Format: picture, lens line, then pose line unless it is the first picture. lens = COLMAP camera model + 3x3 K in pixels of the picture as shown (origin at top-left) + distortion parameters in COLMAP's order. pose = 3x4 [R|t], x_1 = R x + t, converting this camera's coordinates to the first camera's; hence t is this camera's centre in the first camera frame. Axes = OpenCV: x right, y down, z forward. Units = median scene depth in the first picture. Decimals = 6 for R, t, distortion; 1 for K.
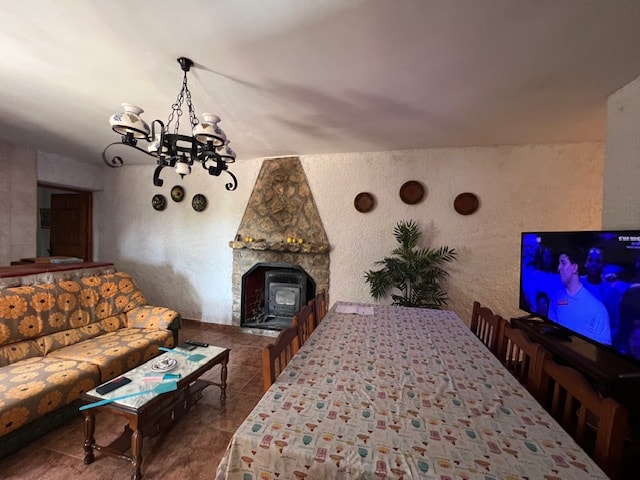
lens RADIAL K [[258.2, 0, 319.9], [0, 258.2, 240.3], [0, 0, 1]] dist [-0.001004, -0.000015]
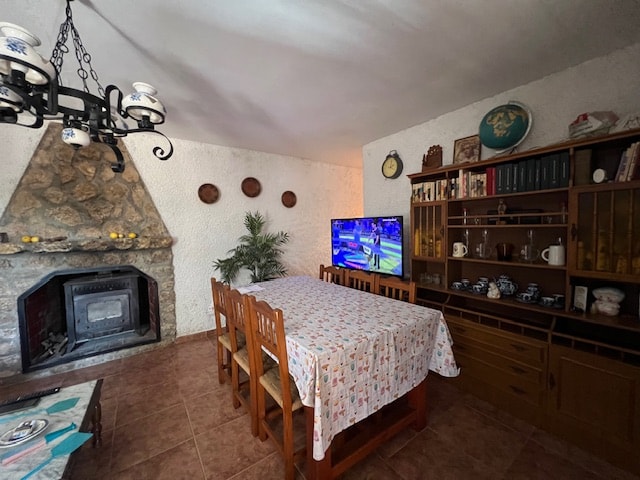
lens RADIAL K [[258.2, 0, 319.9], [0, 258.2, 240.3], [0, 0, 1]] dist [-0.001004, -0.000015]
pose [[0.649674, -0.079768, 0.756017, -0.309322], [0.054930, 0.996806, 0.057971, 0.002587], [-0.758226, 0.003866, 0.651980, 0.004403]]
